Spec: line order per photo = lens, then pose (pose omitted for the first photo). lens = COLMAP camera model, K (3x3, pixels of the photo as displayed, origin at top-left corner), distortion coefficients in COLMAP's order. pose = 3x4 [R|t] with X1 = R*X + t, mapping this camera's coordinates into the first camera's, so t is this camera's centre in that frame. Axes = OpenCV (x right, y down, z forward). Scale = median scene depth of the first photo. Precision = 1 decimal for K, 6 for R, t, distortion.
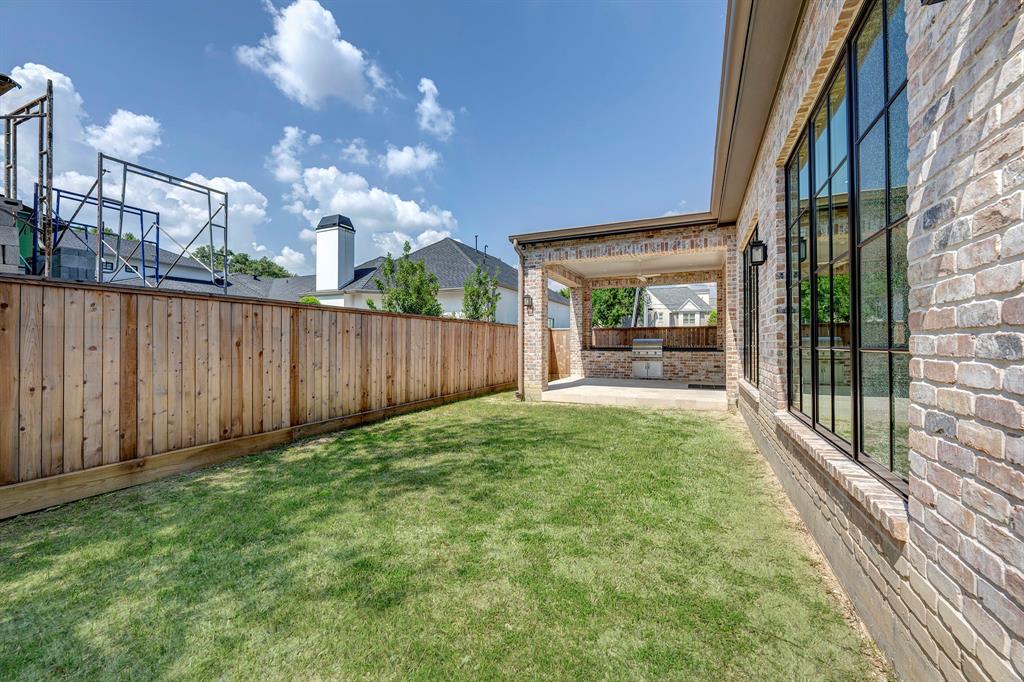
lens RADIAL K [[410.9, 0, 504.6], [0, 410.9, 342.0], [0, 0, 1]] dist [-0.003944, -0.000610]
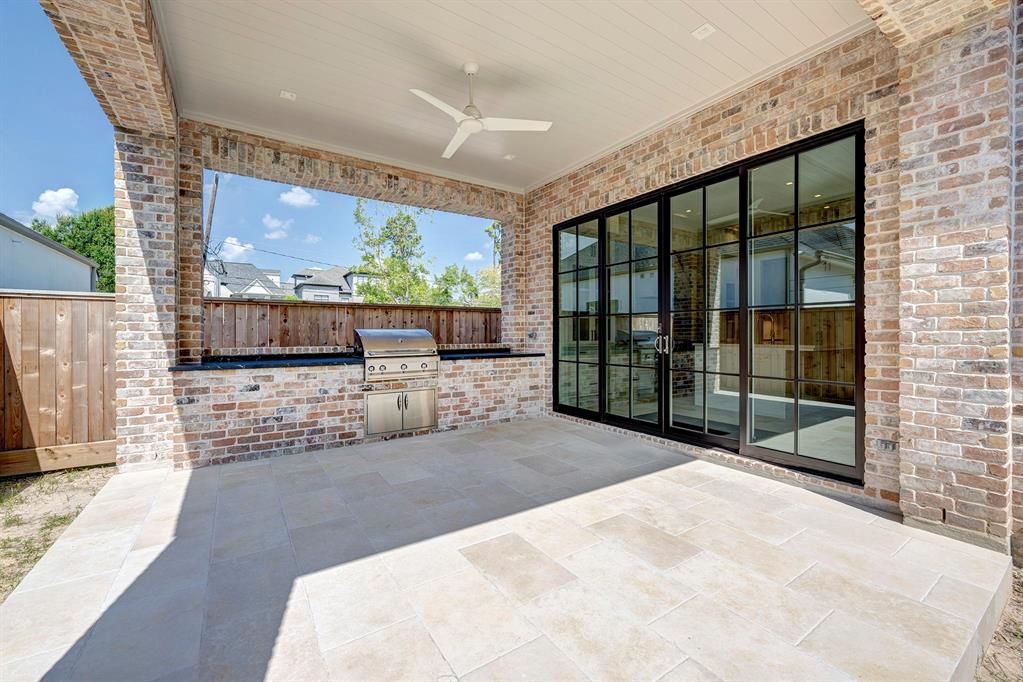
lens RADIAL K [[410.5, 0, 505.1], [0, 410.5, 337.4], [0, 0, 1]] dist [-0.003944, -0.000610]
pose [[0.518644, -0.010222, 0.854929, 0.194618], [0.000323, 0.999931, 0.011761, -0.012652], [-0.854990, -0.005824, 0.518612, 1.876913]]
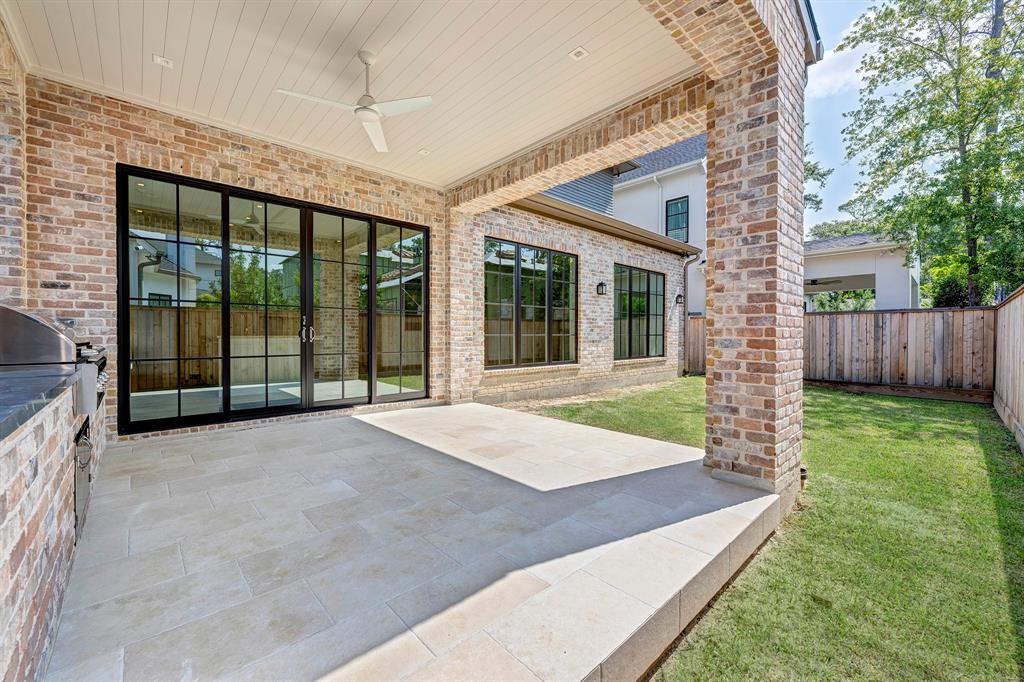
lens RADIAL K [[410.9, 0, 508.2], [0, 410.9, 338.3], [0, 0, 1]] dist [-0.003944, -0.000610]
pose [[-0.929275, -0.008072, 0.369301, 0.270311], [-0.005510, 0.999953, 0.007993, 0.013345], [-0.369348, 0.005393, -0.929276, 2.848090]]
